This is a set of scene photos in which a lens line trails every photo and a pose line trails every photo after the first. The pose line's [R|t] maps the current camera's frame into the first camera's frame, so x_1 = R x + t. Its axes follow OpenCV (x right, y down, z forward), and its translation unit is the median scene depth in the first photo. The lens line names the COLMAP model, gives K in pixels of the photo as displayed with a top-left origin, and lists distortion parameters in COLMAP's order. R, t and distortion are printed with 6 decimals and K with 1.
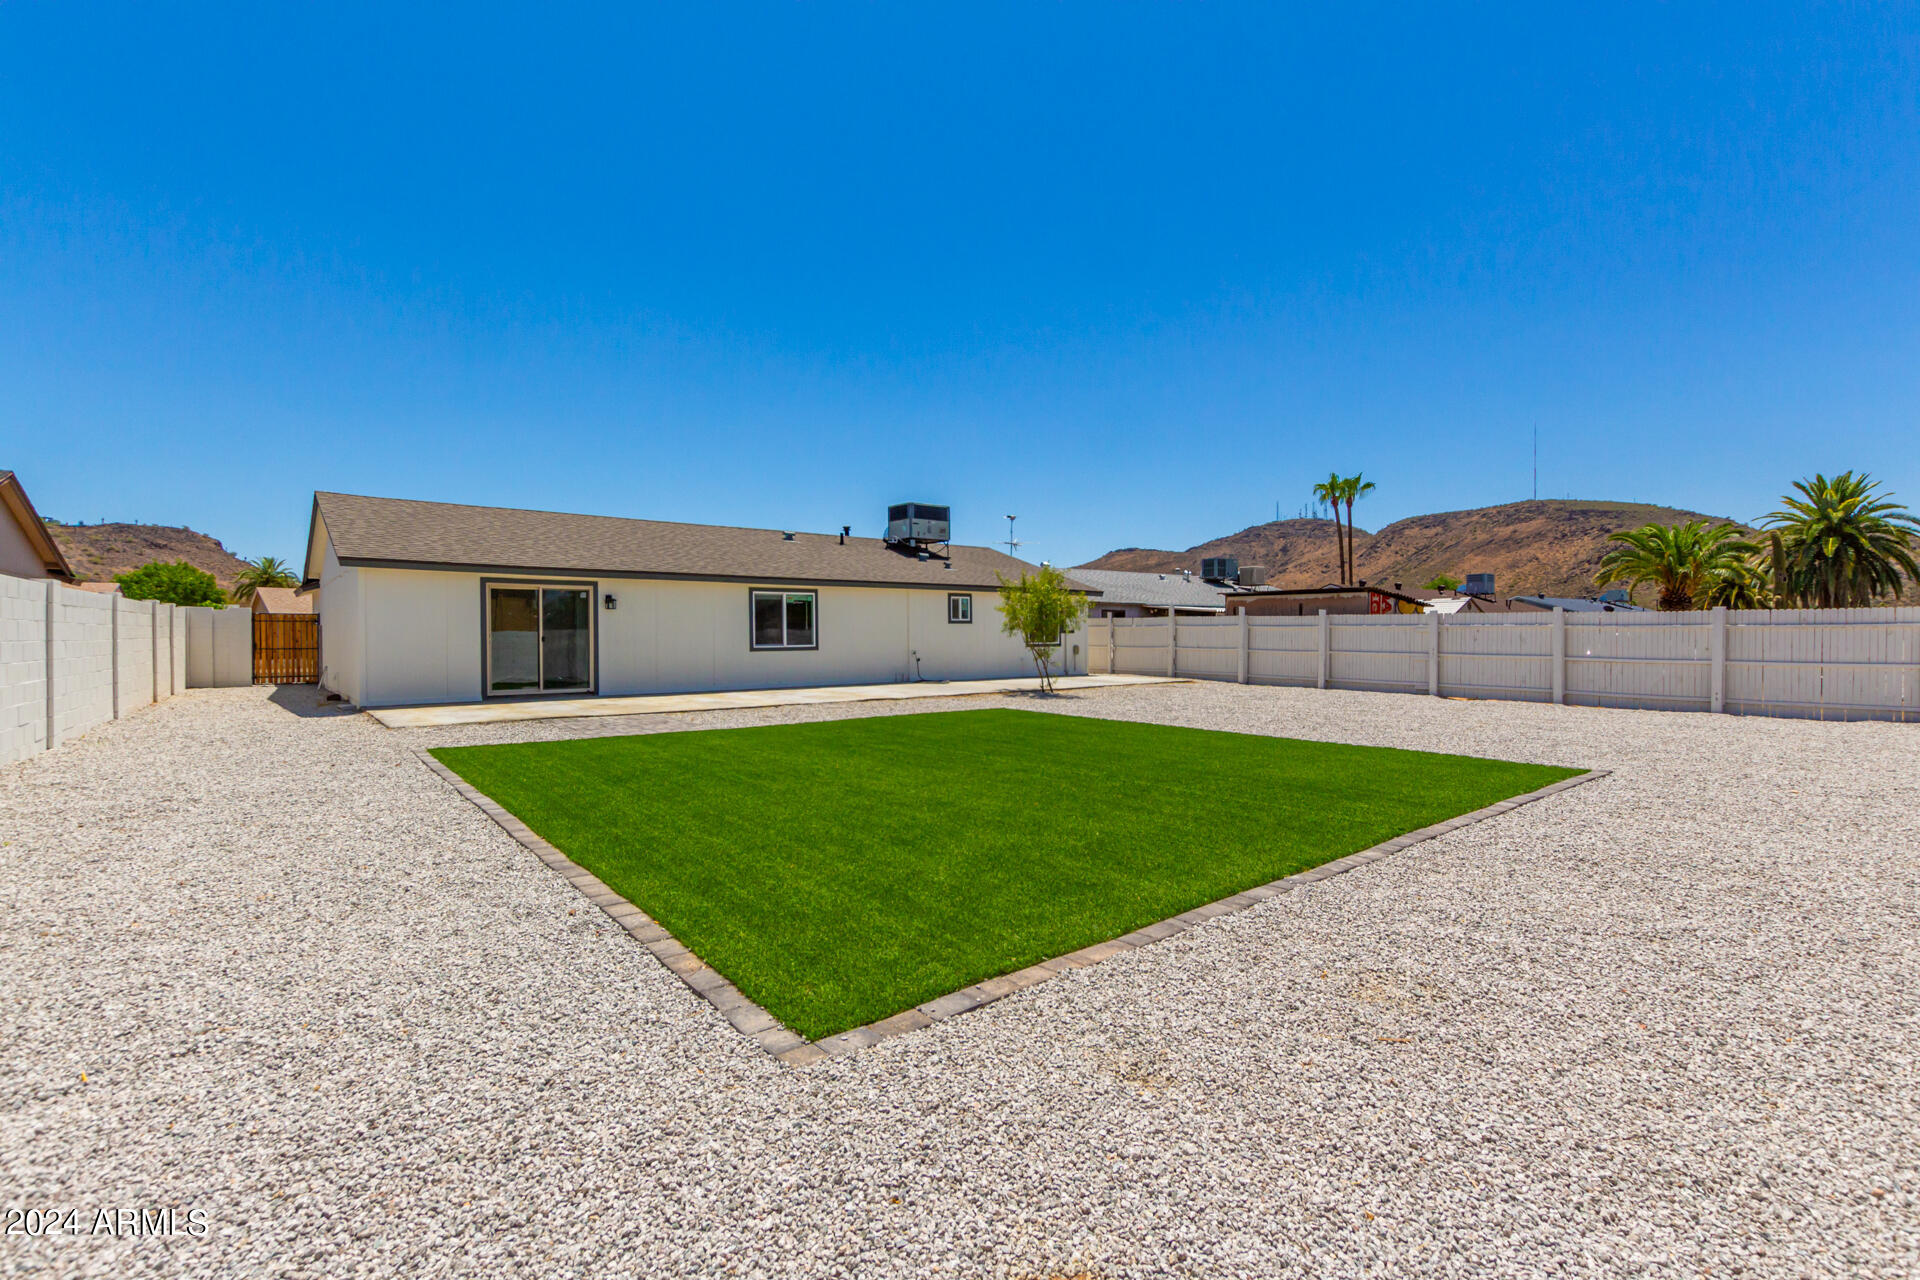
lens RADIAL K [[871.1, 0, 957.5], [0, 871.1, 676.4], [0, 0, 1]] dist [-0.000465, 0.000096]
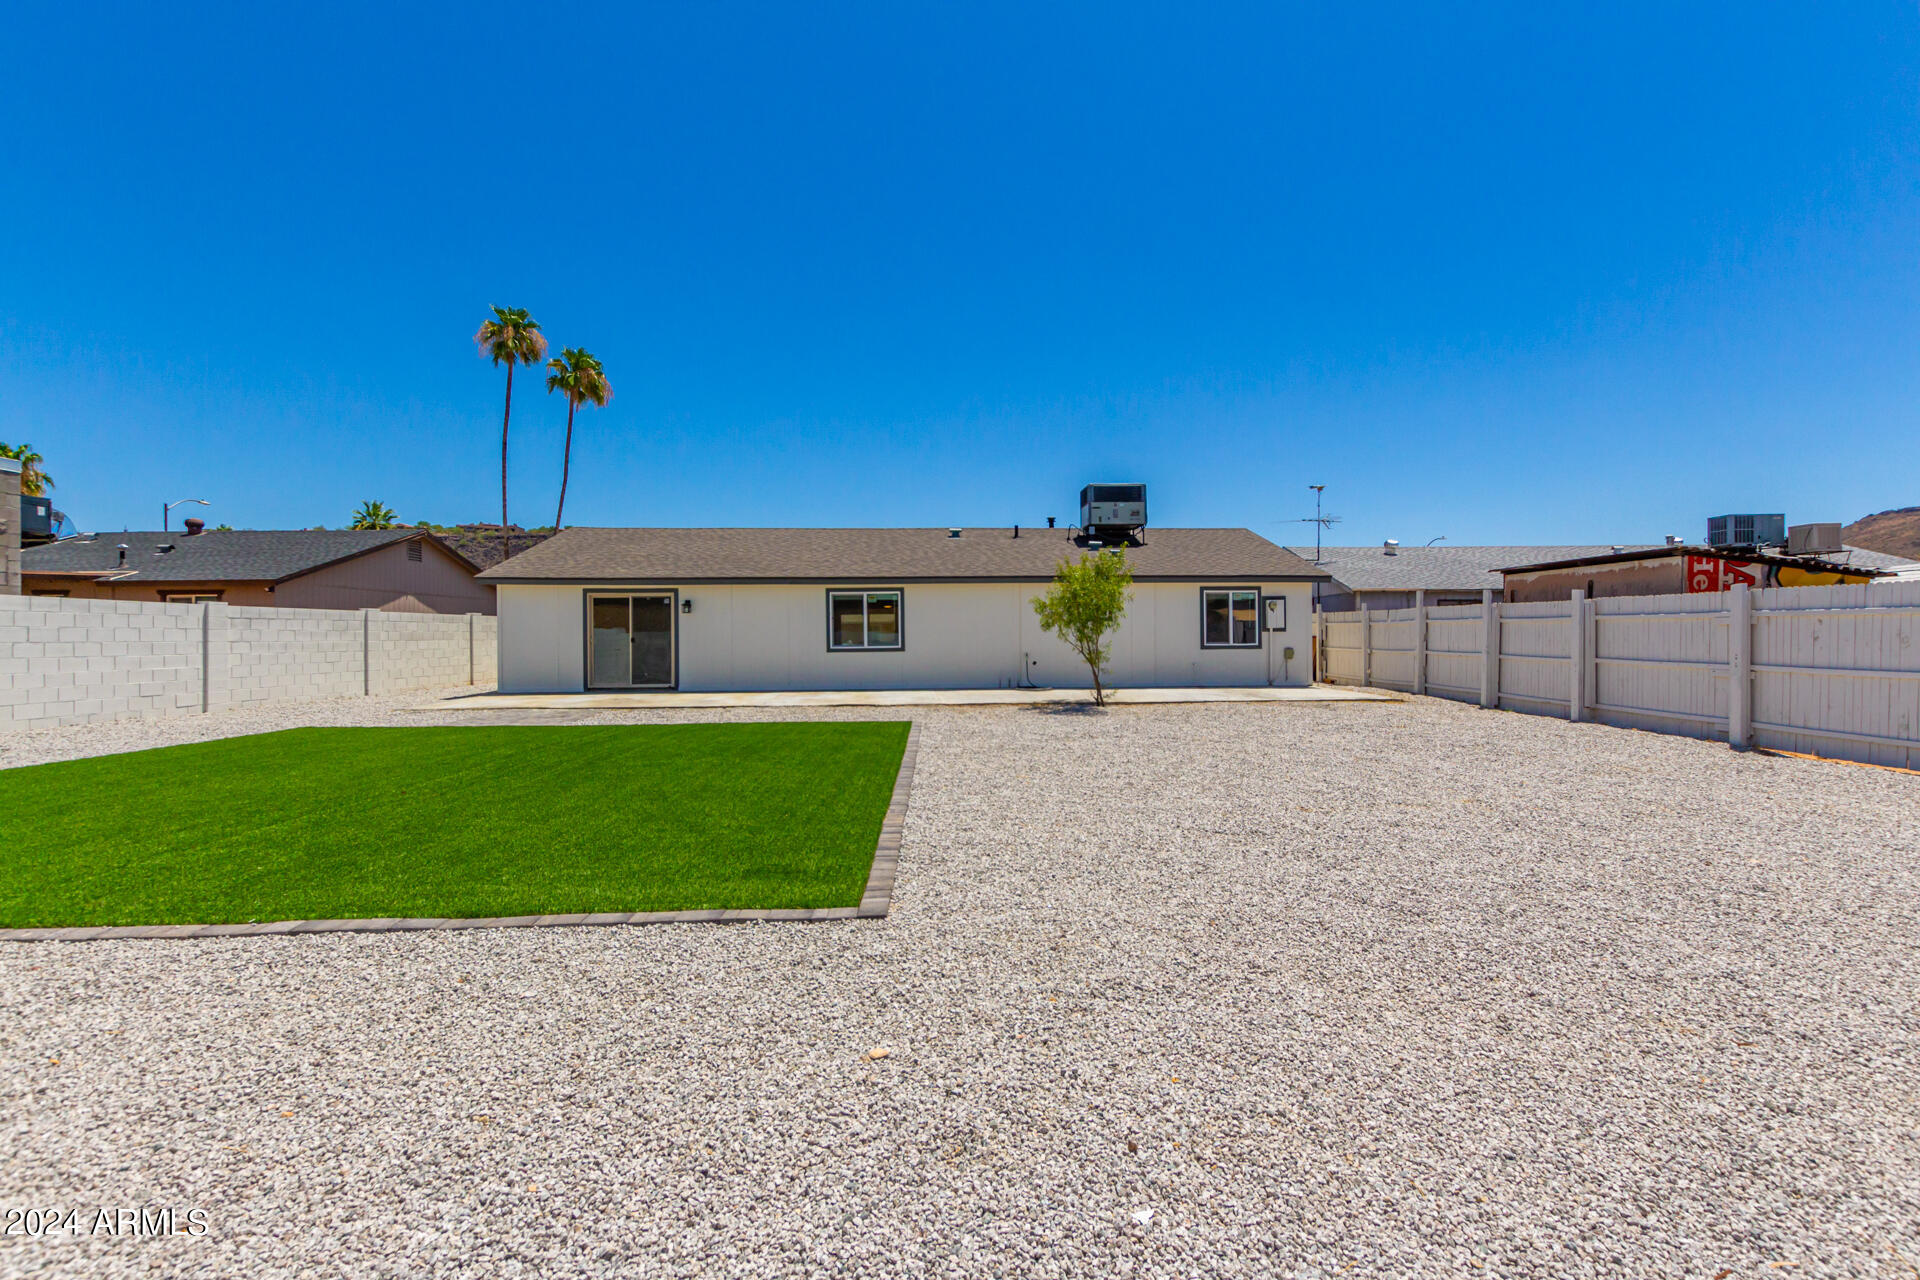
lens RADIAL K [[866.3, 0, 960.0], [0, 866.3, 640.0], [0, 0, 1]] dist [0.000067, 0.000130]
pose [[0.797979, -0.001047, -0.602684, 0.478379], [-0.024845, 0.999091, -0.034631, -0.011866], [0.602173, 0.042608, 0.797228, 0.296386]]
